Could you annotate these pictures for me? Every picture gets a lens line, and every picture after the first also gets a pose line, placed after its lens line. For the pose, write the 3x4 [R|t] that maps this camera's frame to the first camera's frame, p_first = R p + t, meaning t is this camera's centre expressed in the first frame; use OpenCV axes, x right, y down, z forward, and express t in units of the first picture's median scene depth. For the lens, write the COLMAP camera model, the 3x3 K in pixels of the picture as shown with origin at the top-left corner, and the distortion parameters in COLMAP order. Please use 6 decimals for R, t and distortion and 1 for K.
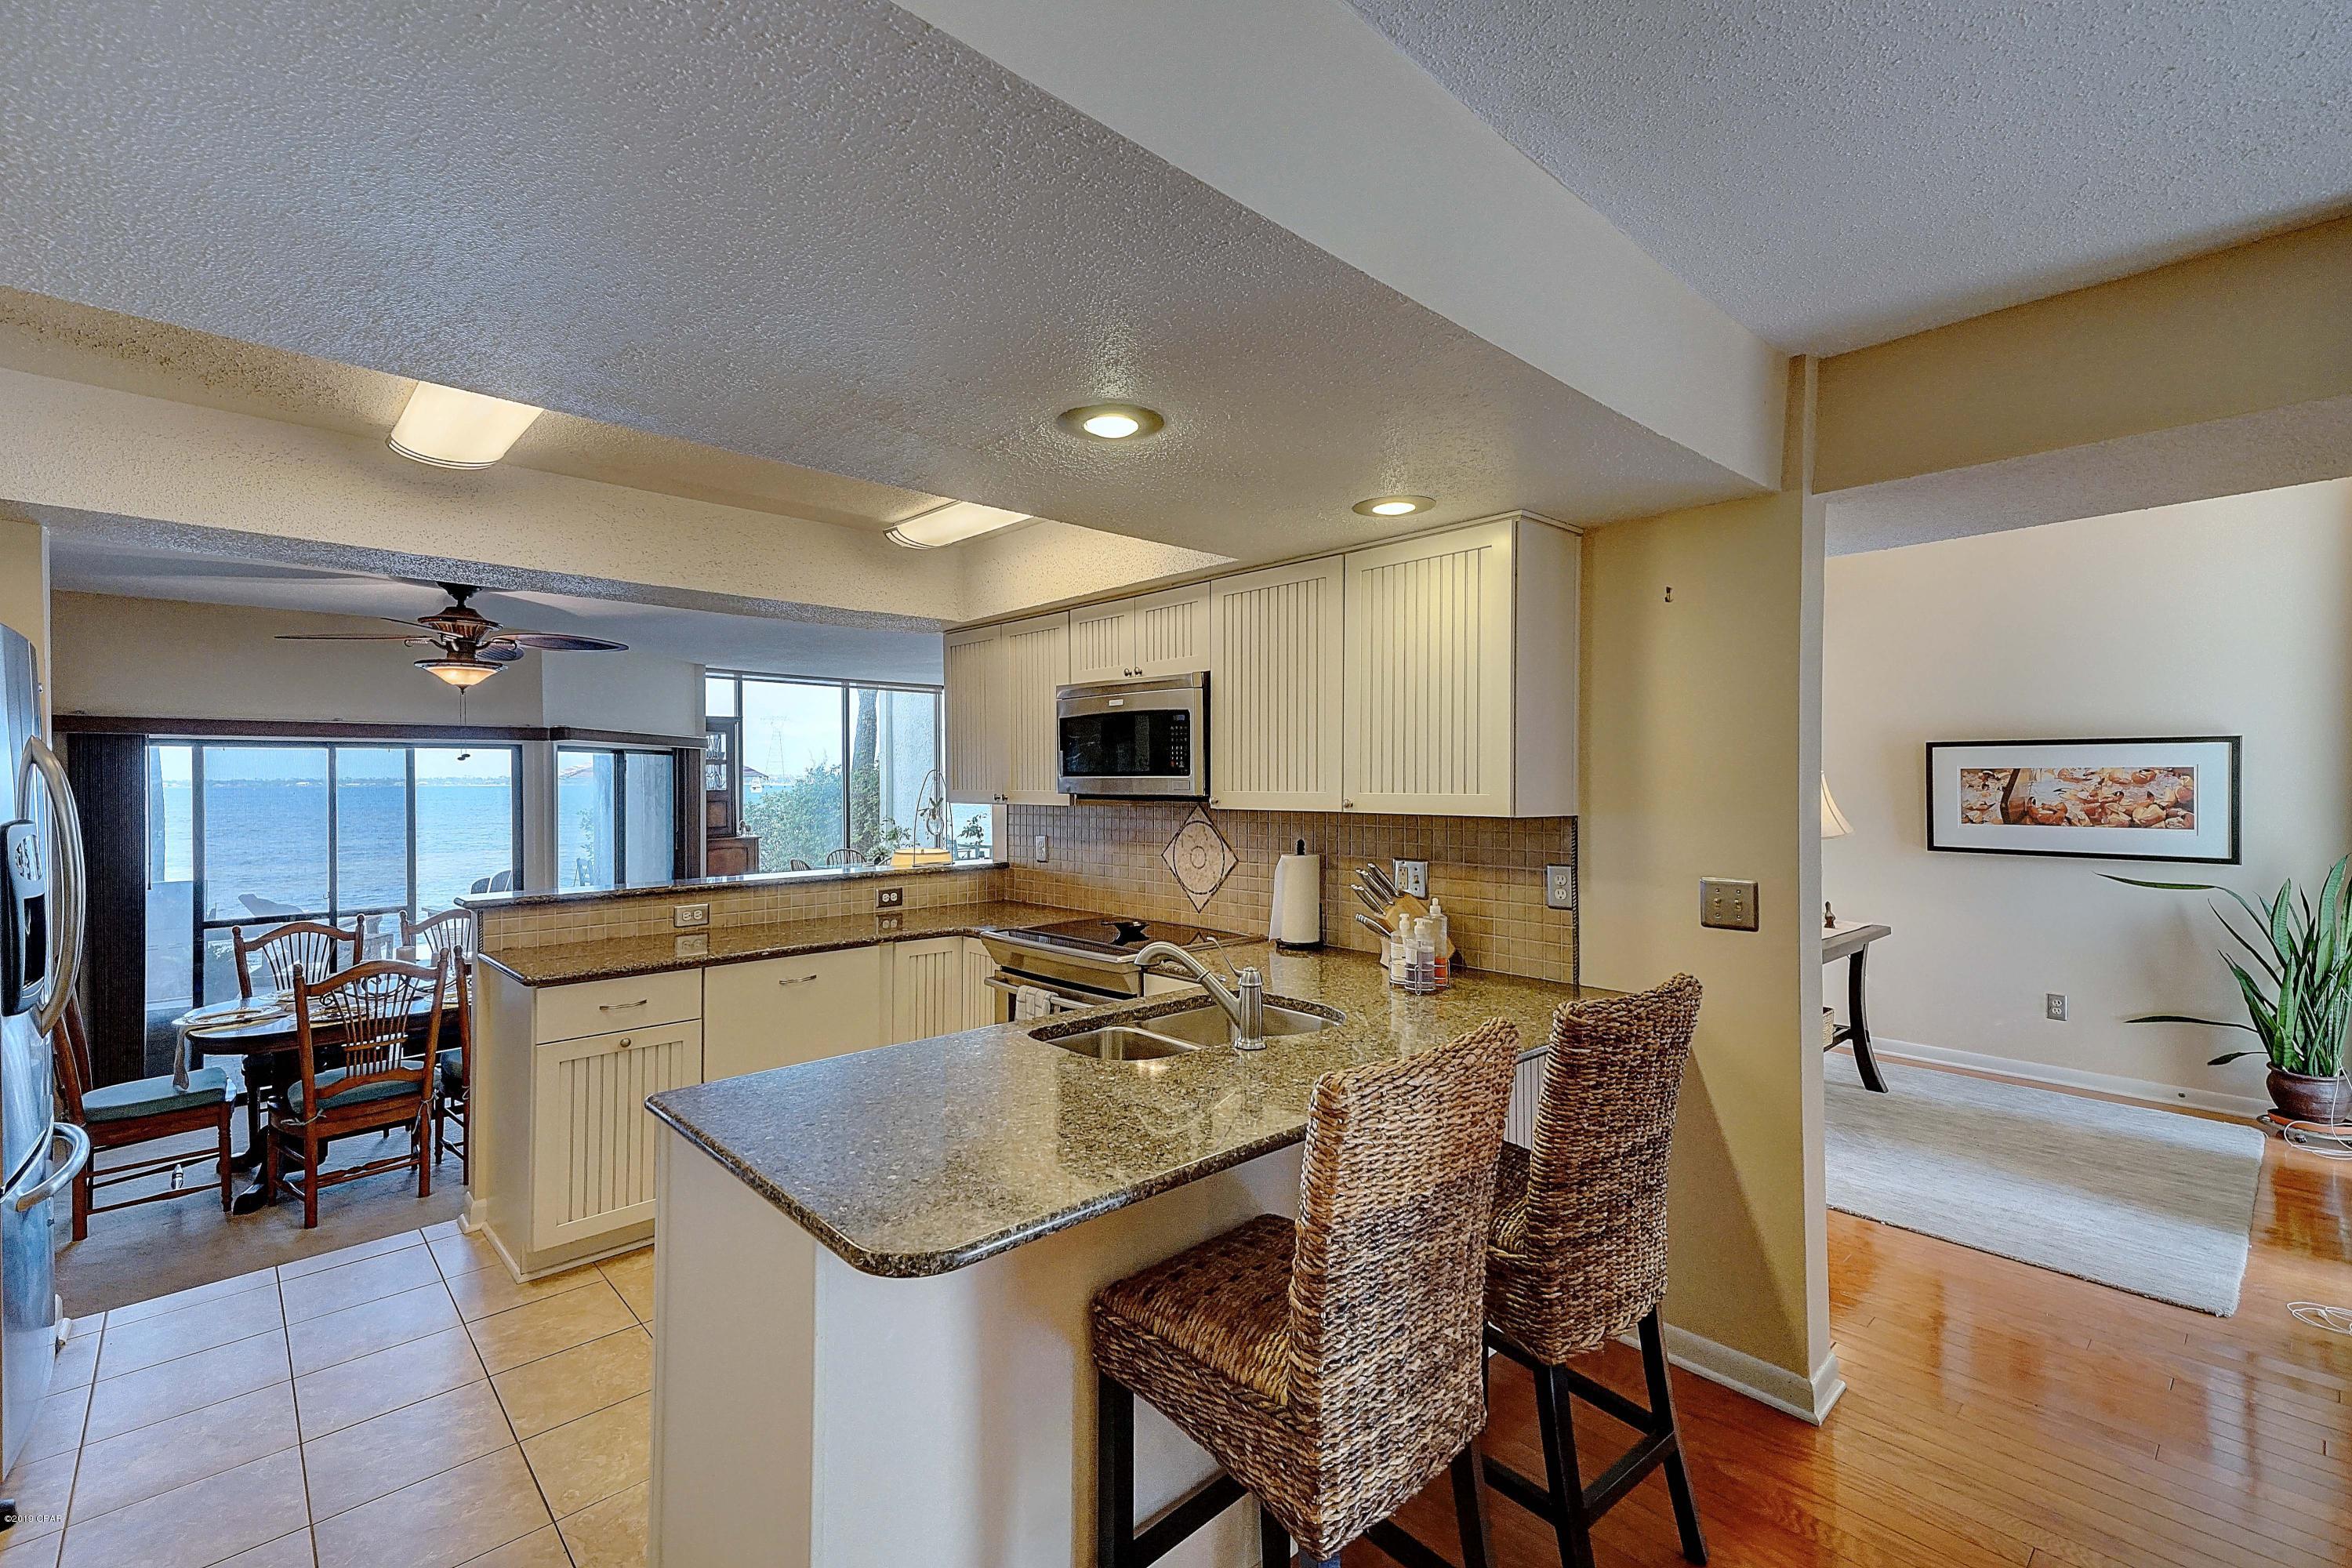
lens RADIAL K [[1029.4, 0, 1164.5], [0, 1029.4, 774.6], [0, 0, 1]] dist [0.056856, -0.002279]
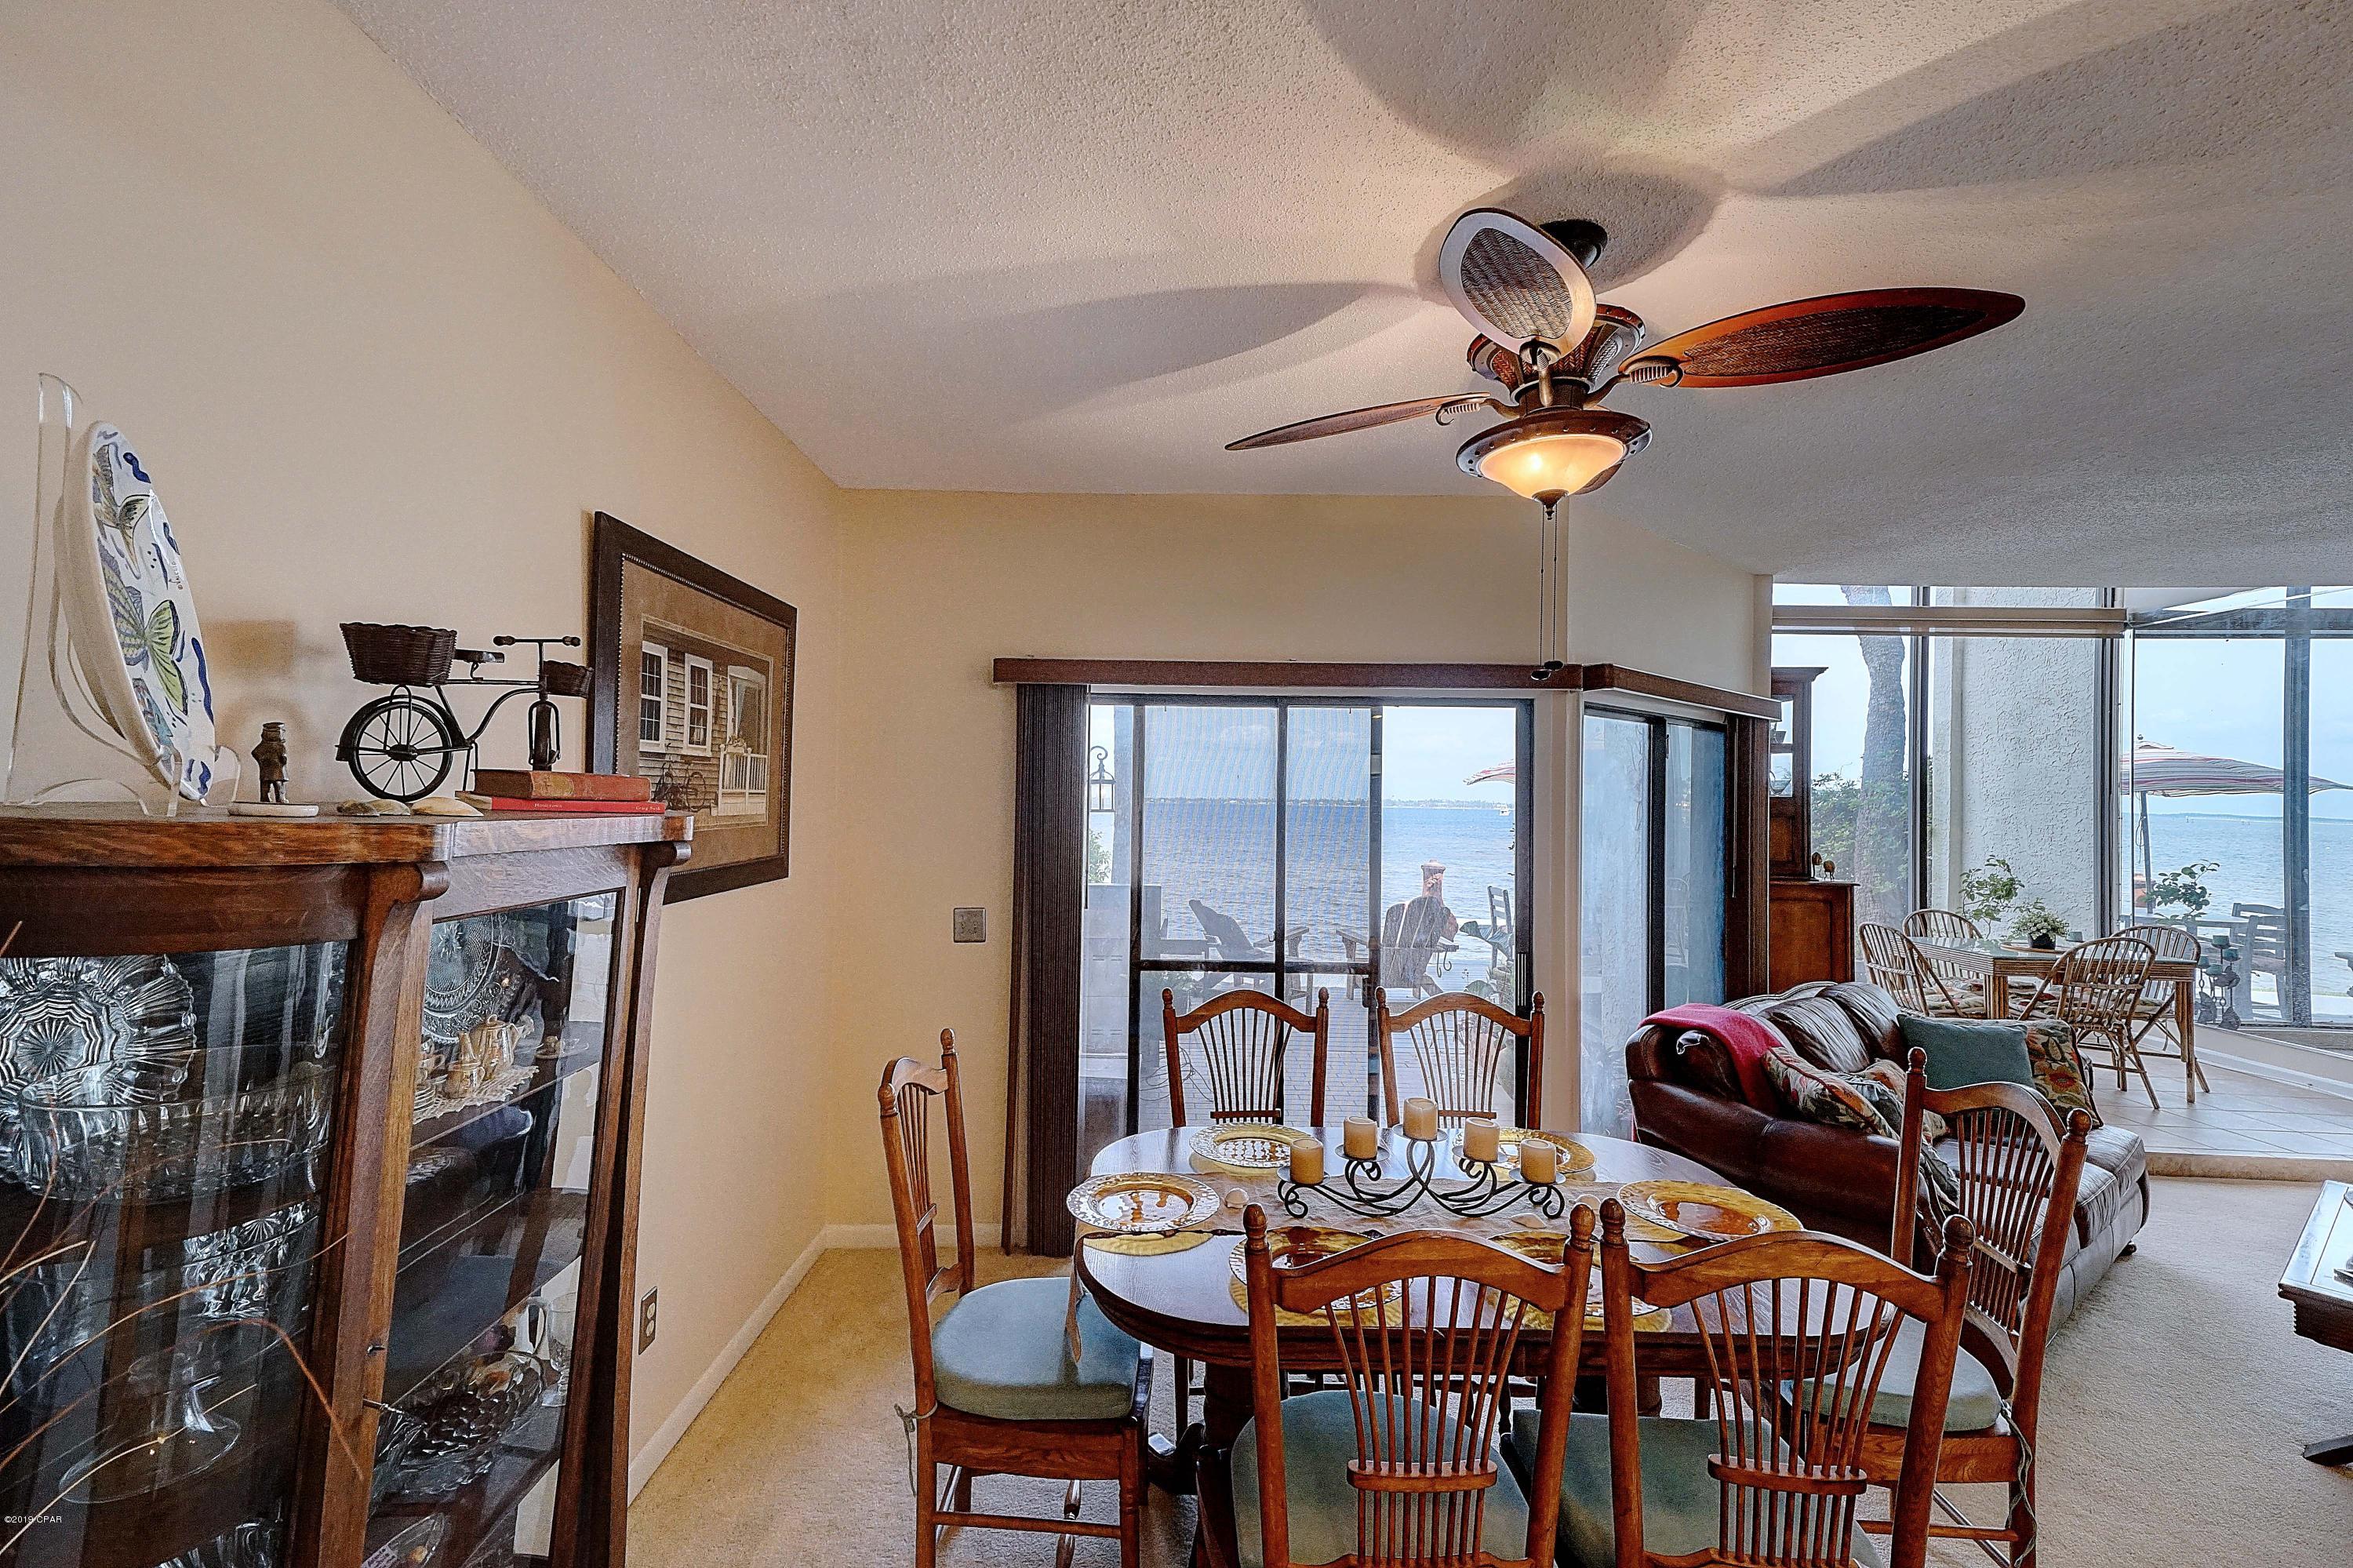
lens RADIAL K [[1029.8, 0, 1164.9], [0, 1029.8, 772.9], [0, 0, 1]] dist [0.056856, -0.002279]
pose [[0.731422, -0.000427, -0.681925, -0.374244], [-0.018161, 0.999633, -0.020105, 0.026046], [0.681683, 0.027089, 0.731146, 0.454806]]
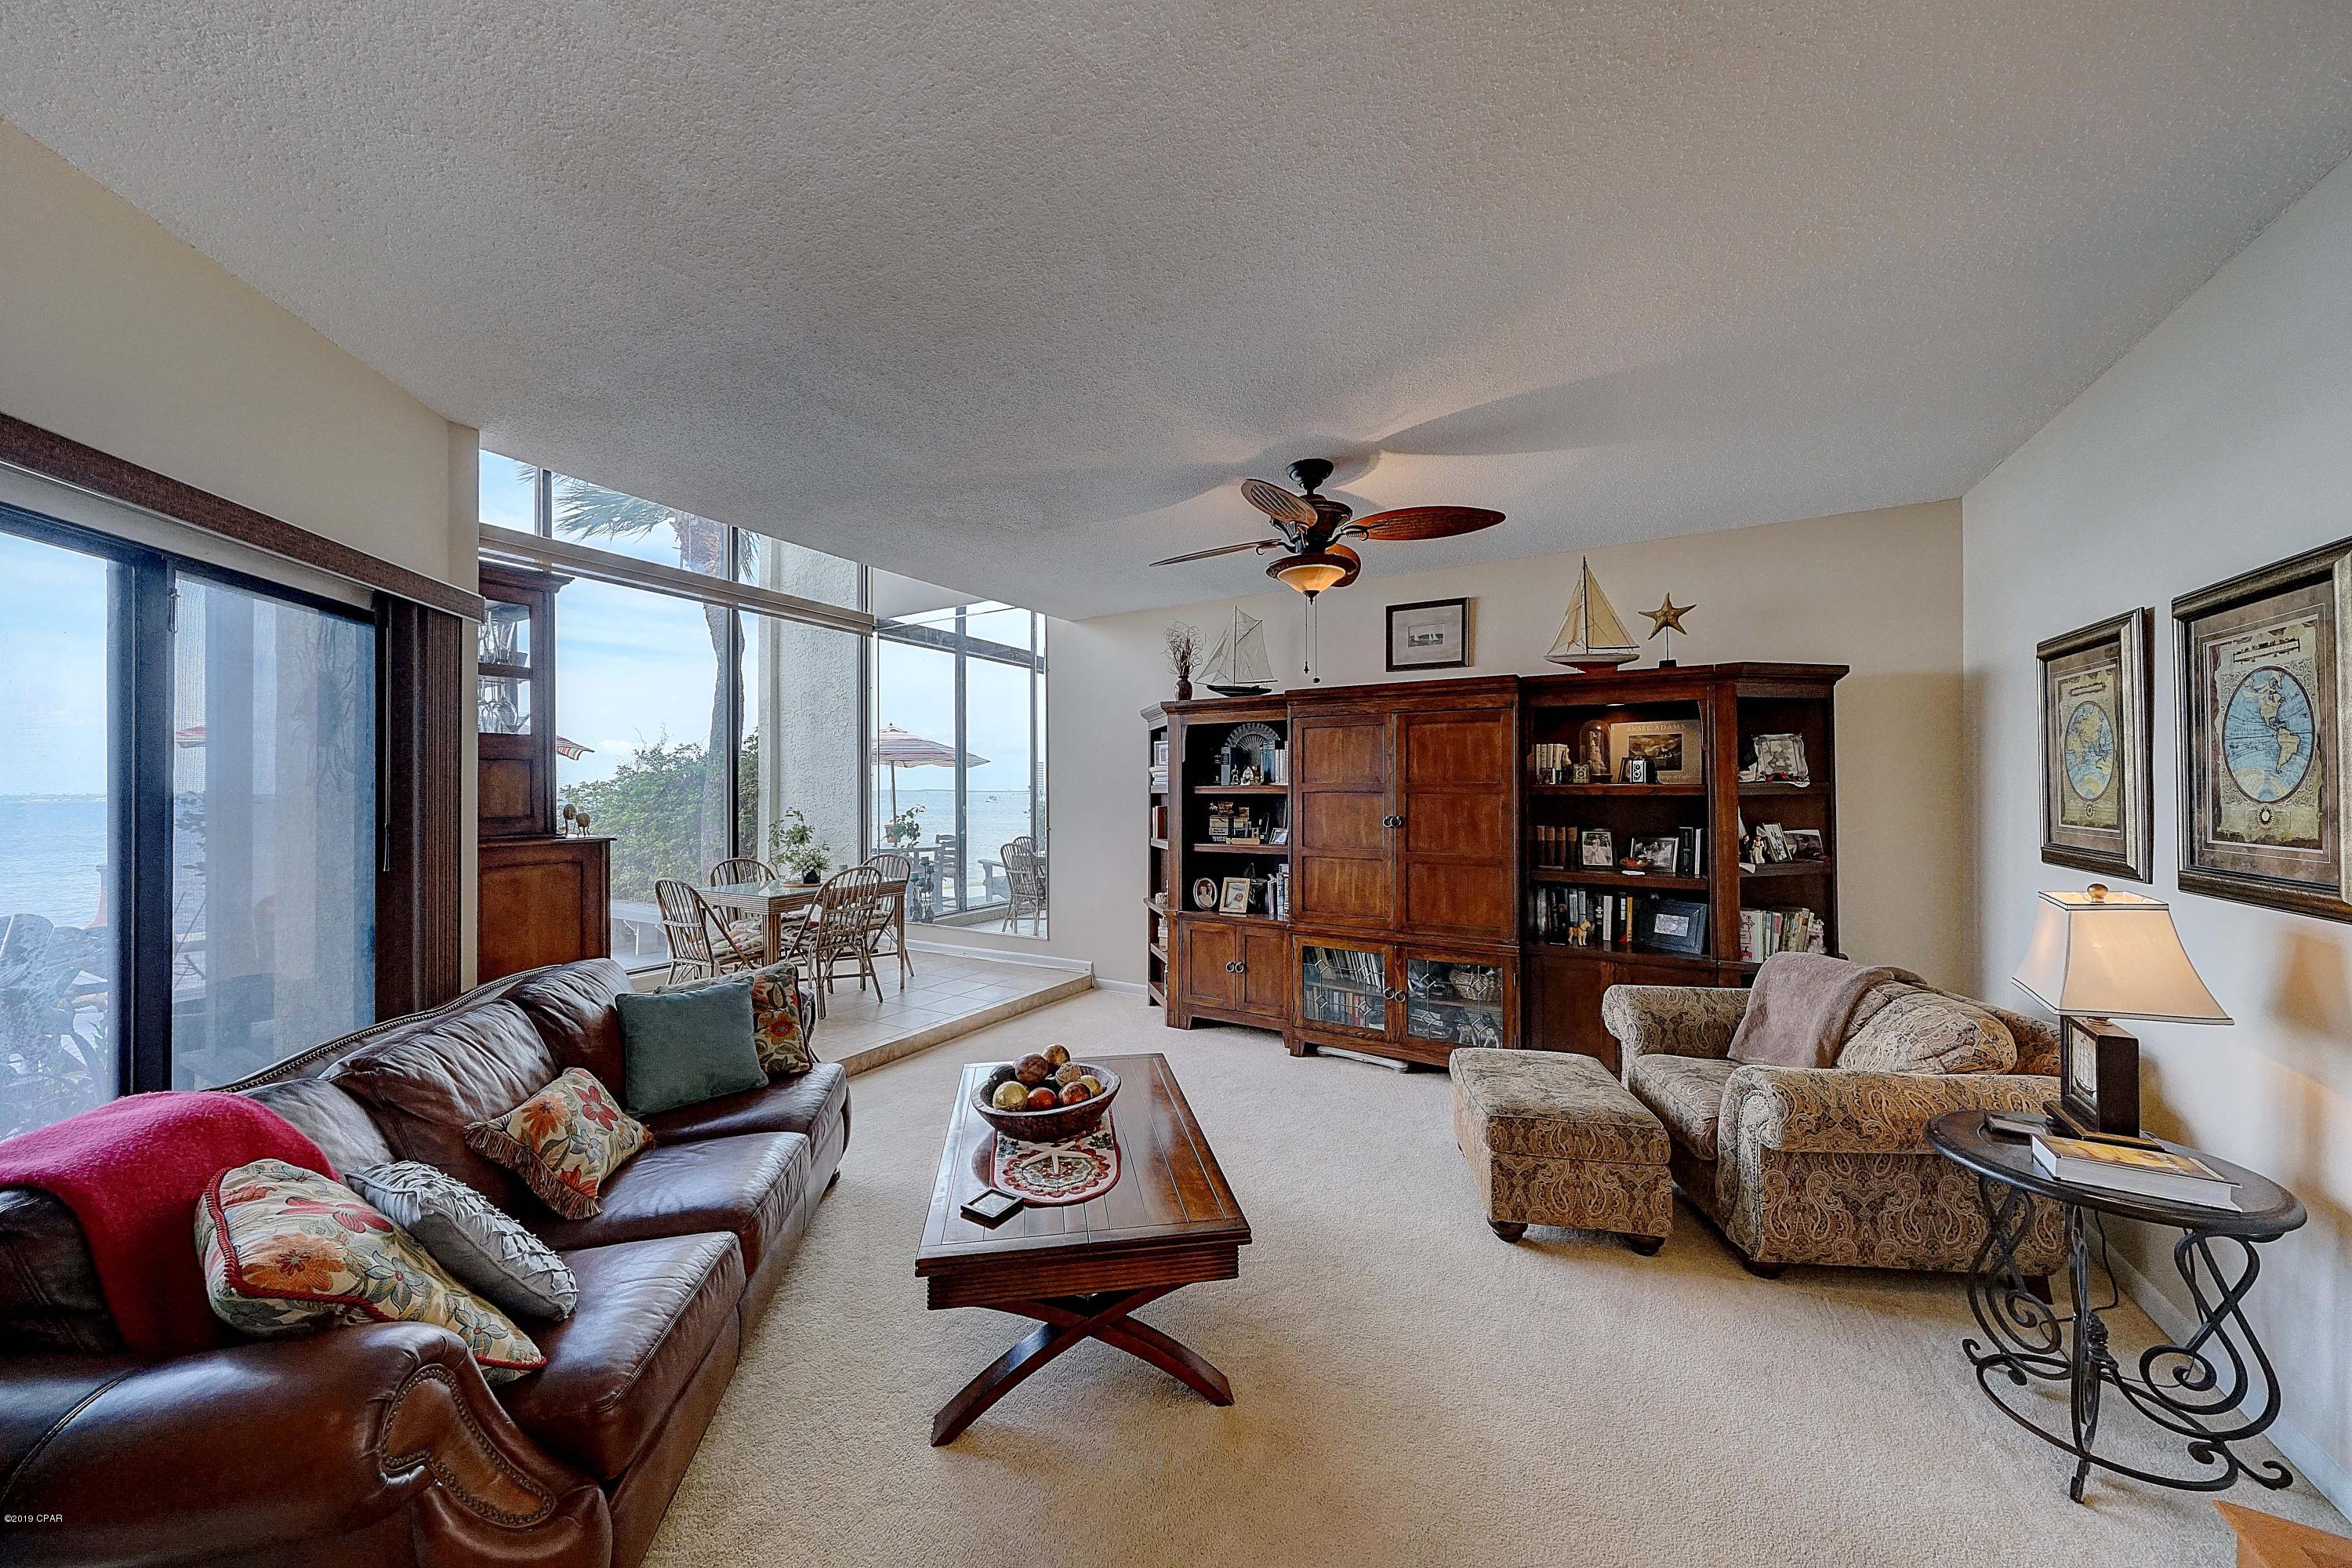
lens RADIAL K [[793.9, 0, 1175.5], [0, 793.9, 787.4], [0, 0, 1]] dist [-0.000642, -0.000908]
pose [[0.952030, -0.003014, 0.305990, -0.348029], [0.004034, 0.999988, -0.002699, 0.053265], [-0.305978, 0.003803, 0.952031, 0.783509]]
